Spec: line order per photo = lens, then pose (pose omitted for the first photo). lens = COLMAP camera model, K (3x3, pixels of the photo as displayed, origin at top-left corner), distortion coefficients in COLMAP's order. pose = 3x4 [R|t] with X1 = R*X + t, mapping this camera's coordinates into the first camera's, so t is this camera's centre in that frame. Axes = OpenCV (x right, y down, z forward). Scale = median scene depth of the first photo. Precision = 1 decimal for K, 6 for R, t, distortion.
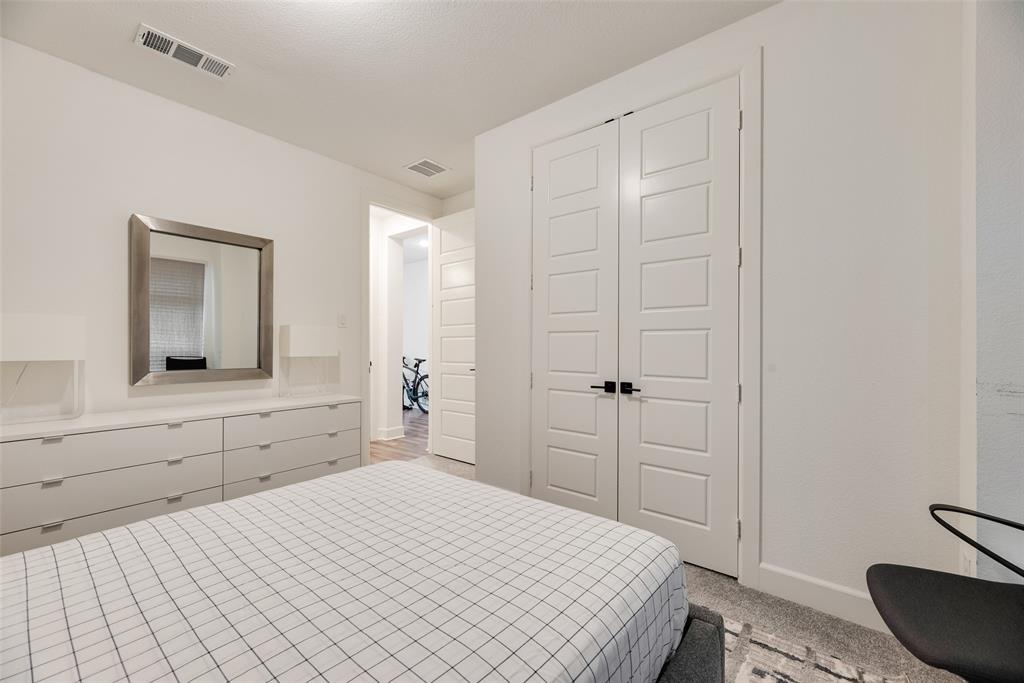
lens RADIAL K [[420.6, 0, 512.4], [0, 420.6, 343.8], [0, 0, 1]] dist [-0.001751, -0.000048]
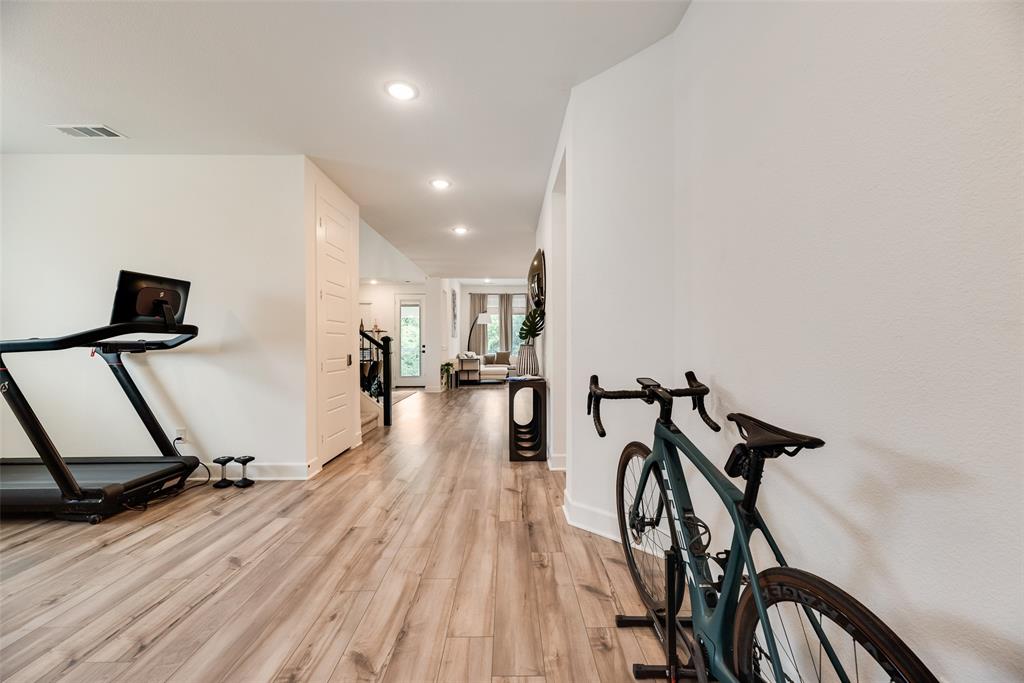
lens RADIAL K [[420.6, 0, 512.4], [0, 420.6, 344.0], [0, 0, 1]] dist [-0.001751, -0.000048]
pose [[0.649188, -0.008178, -0.760584, -0.172559], [0.006693, 0.999965, -0.005039, 0.012769], [0.760599, -0.001819, 0.649220, 0.854926]]
